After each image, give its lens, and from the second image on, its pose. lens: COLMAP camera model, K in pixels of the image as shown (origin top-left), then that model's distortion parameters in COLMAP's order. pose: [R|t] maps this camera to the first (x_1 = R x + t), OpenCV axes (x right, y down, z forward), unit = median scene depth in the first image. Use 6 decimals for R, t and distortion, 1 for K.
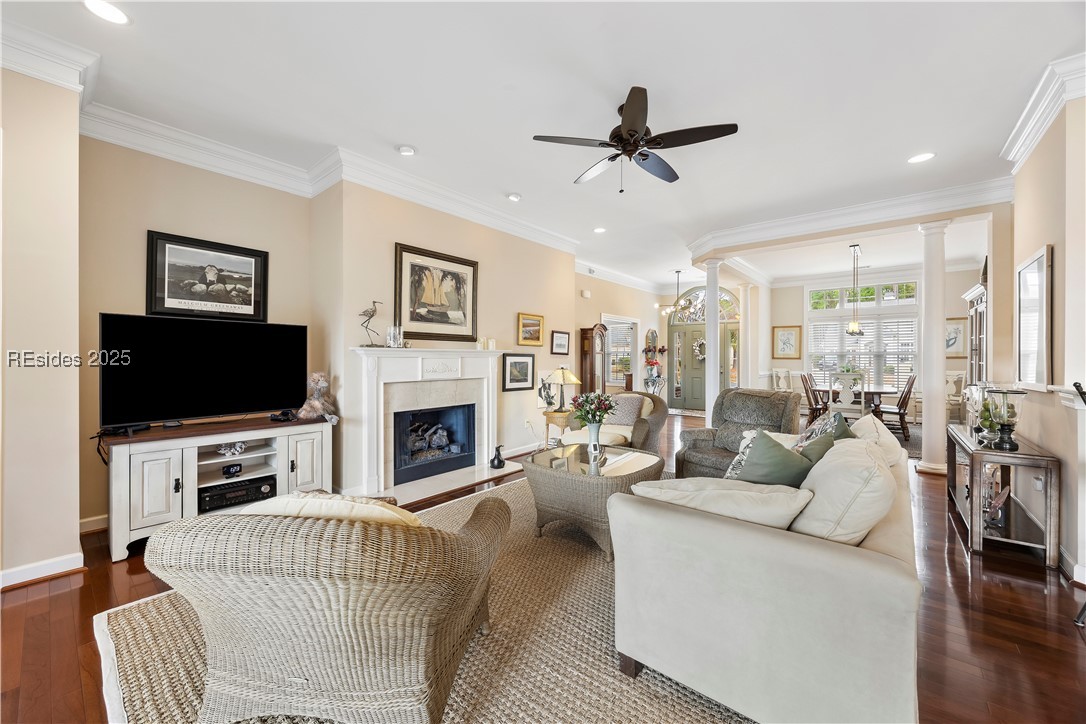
lens RADIAL K [[412.1, 0, 536.9], [0, 412.1, 358.1], [0, 0, 1]] dist [-0.004666, 0.001469]
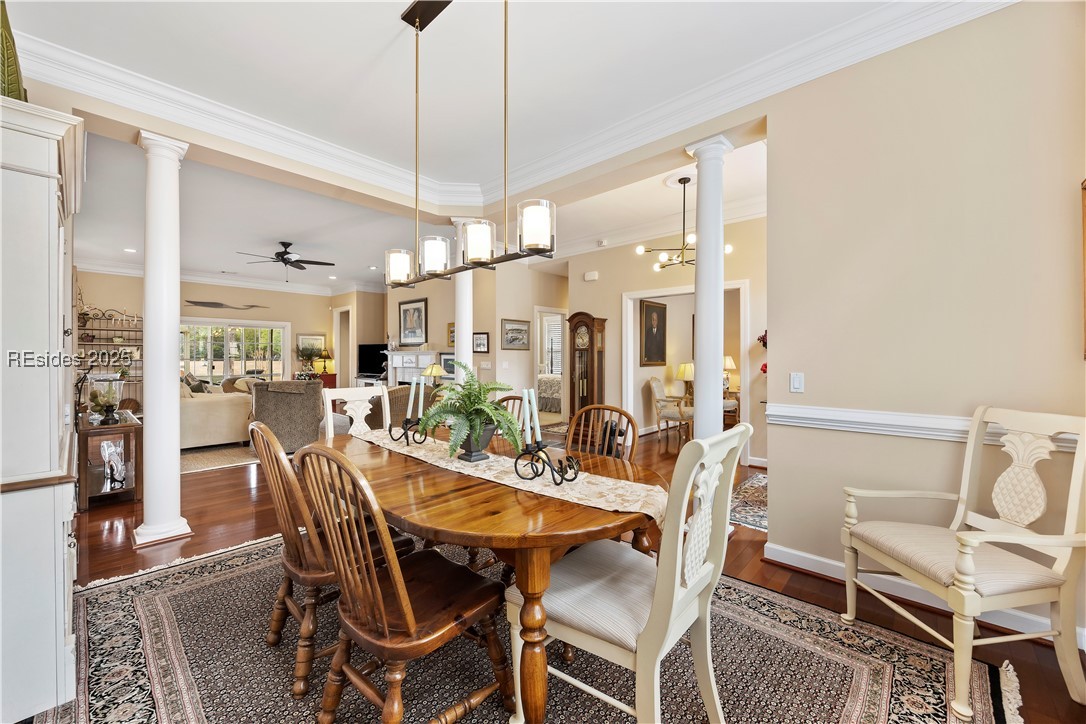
lens RADIAL K [[412.1, 0, 536.2], [0, 412.1, 359.7], [0, 0, 1]] dist [-0.004666, 0.001469]
pose [[-0.037203, 0.005991, -0.999290, 1.520628], [-0.004159, 0.999972, 0.006150, 0.003046], [0.999299, 0.004384, -0.037177, 1.537012]]
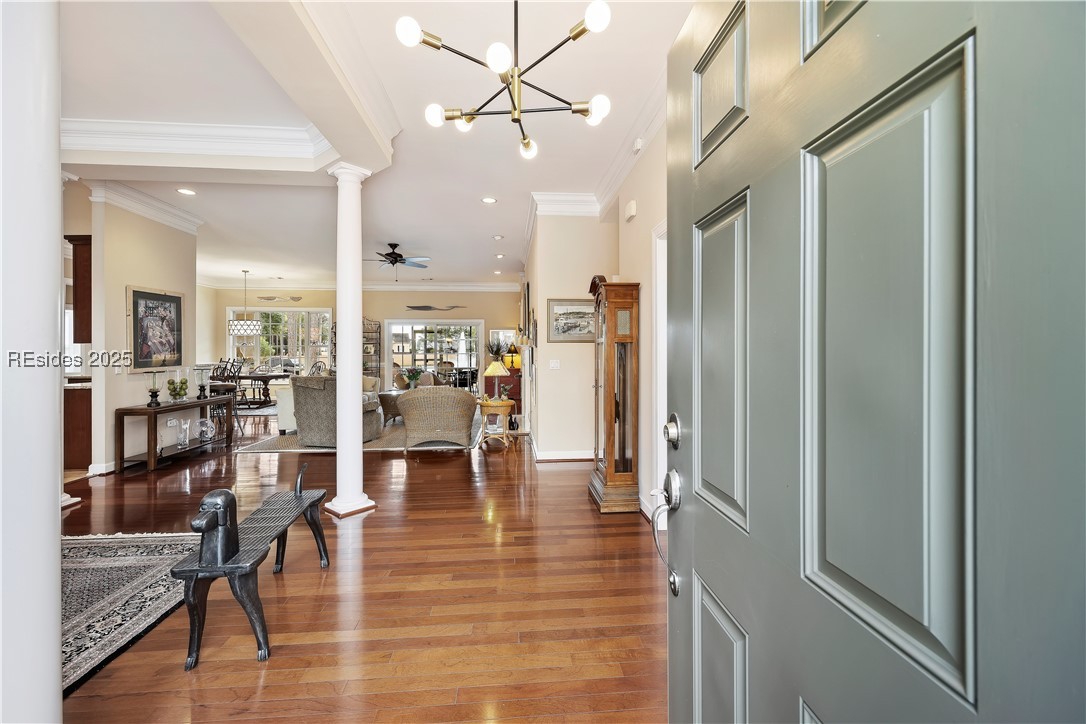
lens RADIAL K [[412.1, 0, 549.2], [0, 412.1, 351.5], [0, 0, 1]] dist [-0.004666, 0.001469]
pose [[-0.685408, 0.004646, -0.728145, 0.843110], [-0.000719, 0.999975, 0.007057, -0.008213], [0.728159, 0.005360, -0.685387, 2.062261]]
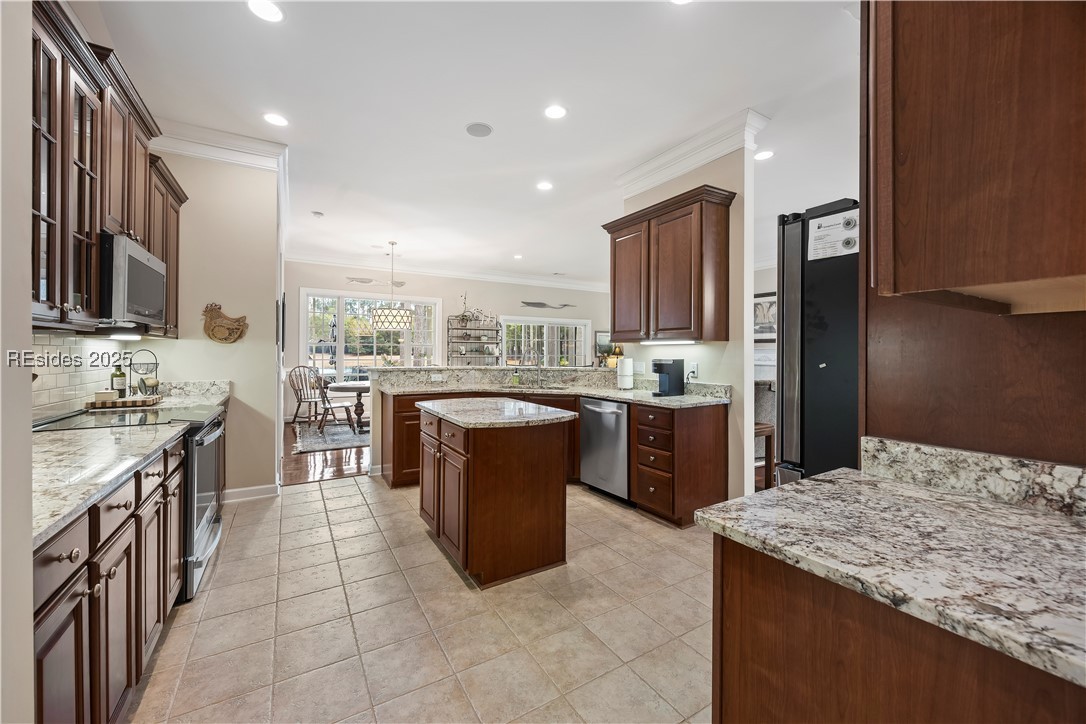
lens RADIAL K [[412.1, 0, 546.7], [0, 412.1, 361.6], [0, 0, 1]] dist [-0.004666, 0.001469]
pose [[-0.308886, 0.017579, -0.950937, 1.617183], [-0.006195, 0.999771, 0.020494, 0.006300], [0.951079, 0.012221, -0.308706, 0.612760]]
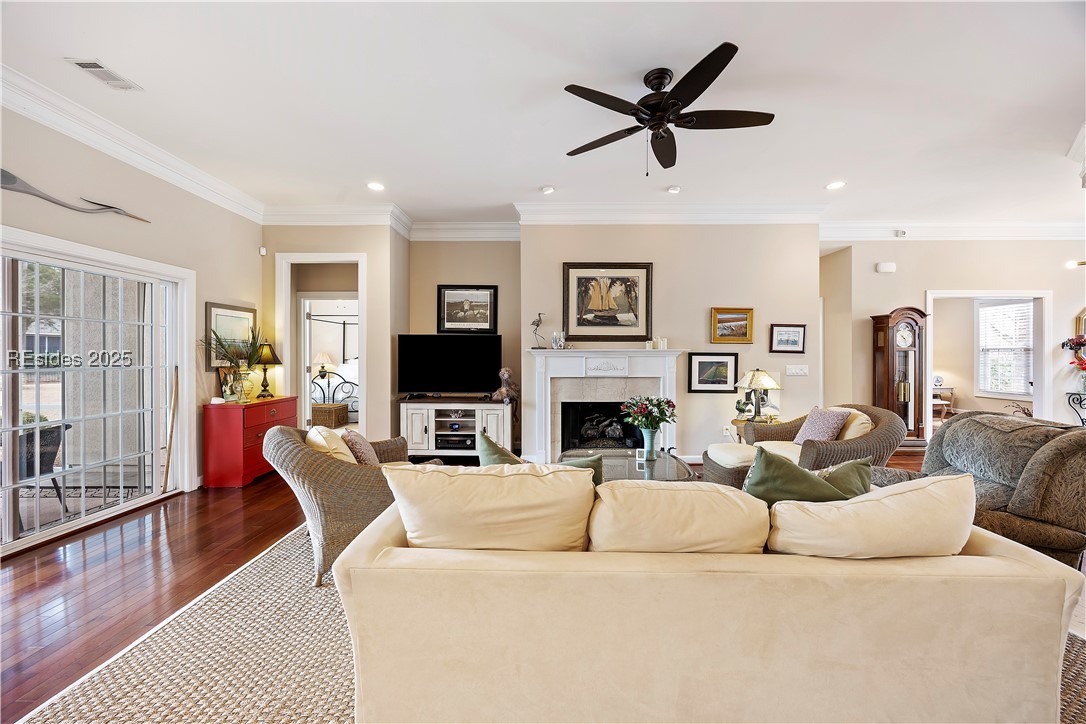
lens RADIAL K [[412.1, 0, 545.9], [0, 412.1, 358.1], [0, 0, 1]] dist [-0.004666, 0.001469]
pose [[0.639560, 0.002683, -0.768737, 0.480472], [0.000609, 0.999992, 0.003996, -0.002785], [0.768741, -0.003024, 0.639553, 0.155168]]
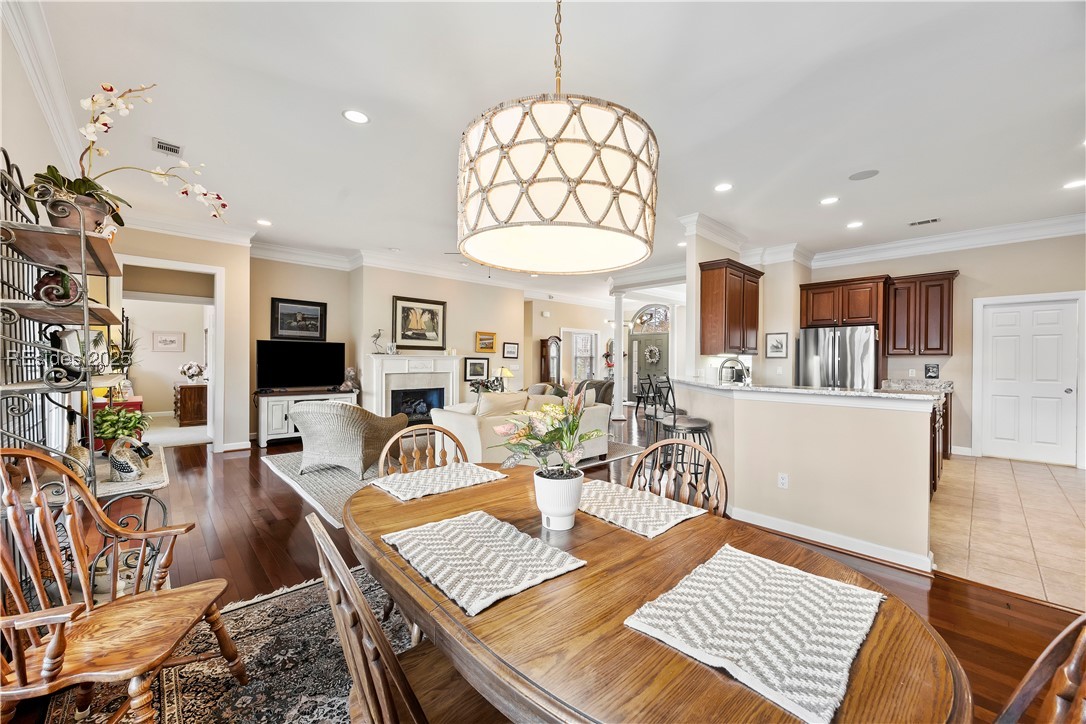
lens RADIAL K [[412.1, 0, 537.0], [0, 412.1, 362.6], [0, 0, 1]] dist [-0.004666, 0.001469]
pose [[0.992191, 0.005998, -0.124580, 0.433978], [-0.005553, 0.999977, 0.003921, 0.000908], [0.124601, -0.003199, 0.992202, -0.604568]]
